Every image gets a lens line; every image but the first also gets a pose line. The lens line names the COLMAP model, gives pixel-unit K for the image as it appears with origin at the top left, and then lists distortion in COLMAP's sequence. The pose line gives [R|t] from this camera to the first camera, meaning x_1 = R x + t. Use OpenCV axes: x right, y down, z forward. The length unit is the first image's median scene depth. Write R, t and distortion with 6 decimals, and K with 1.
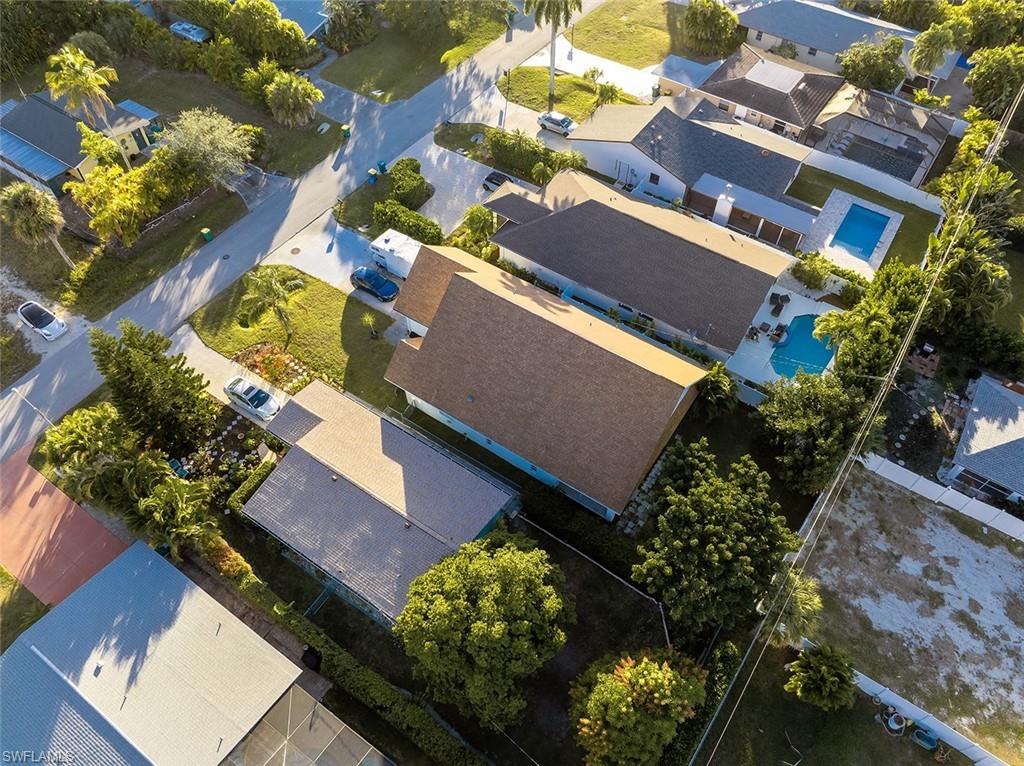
lens RADIAL K [[718.9, 0, 506.9], [0, 718.9, 387.0], [0, 0, 1]] dist [-0.032822, -0.003735]
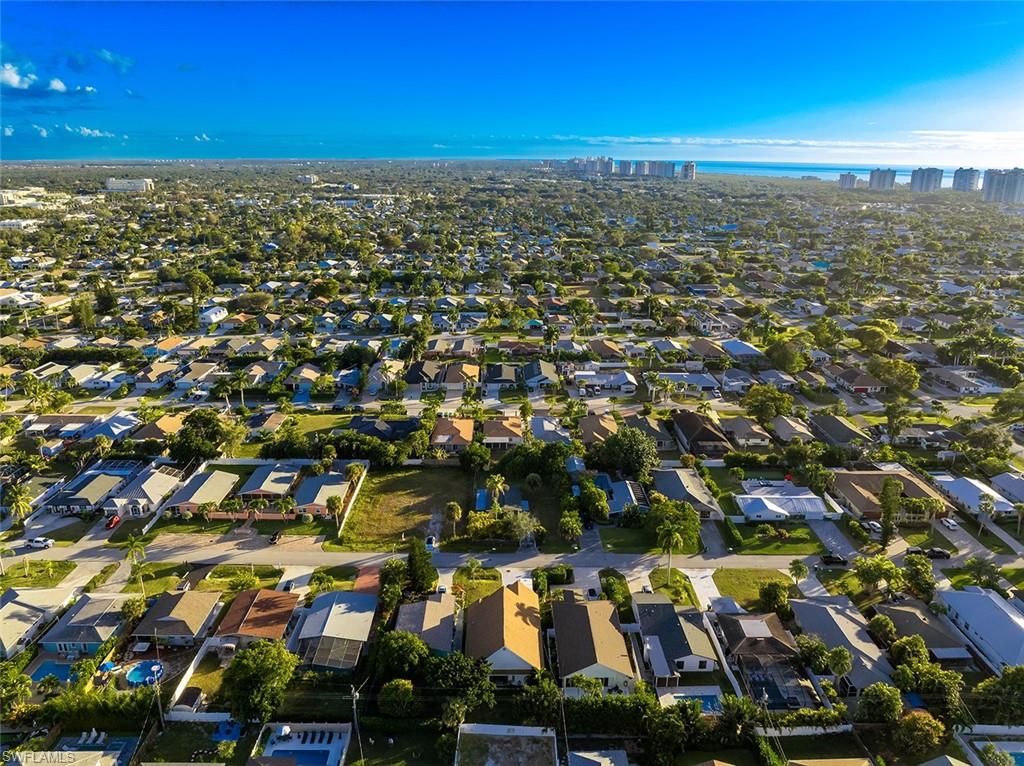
lens RADIAL K [[718.9, 0, 508.2], [0, 718.9, 376.7], [0, 0, 1]] dist [-0.032822, -0.003735]
pose [[0.571394, 0.239739, -0.784879, 1.465342], [-0.660136, 0.702464, -0.266016, -0.003671], [0.487575, 0.670127, 0.559644, -0.816516]]
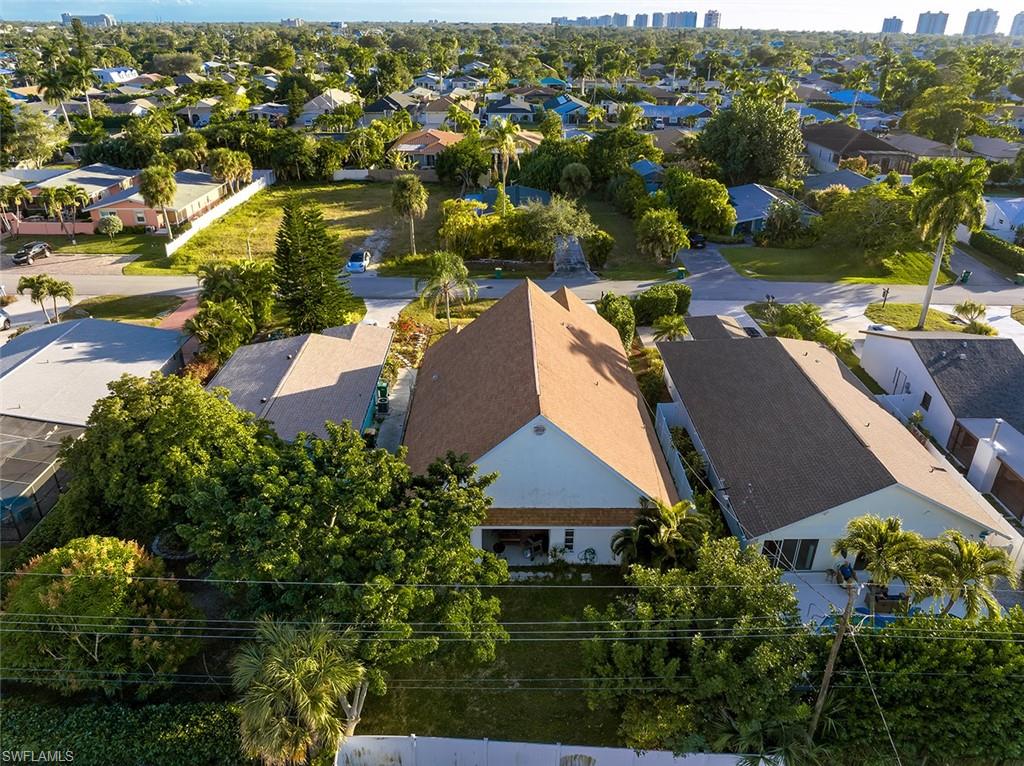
lens RADIAL K [[718.9, 0, 506.4], [0, 718.9, 381.0], [0, 0, 1]] dist [-0.032822, -0.003735]
pose [[0.564667, 0.371283, -0.737089, 0.493562], [-0.666672, 0.731666, -0.142170, 0.064914], [0.486518, 0.571676, 0.660672, 0.352482]]
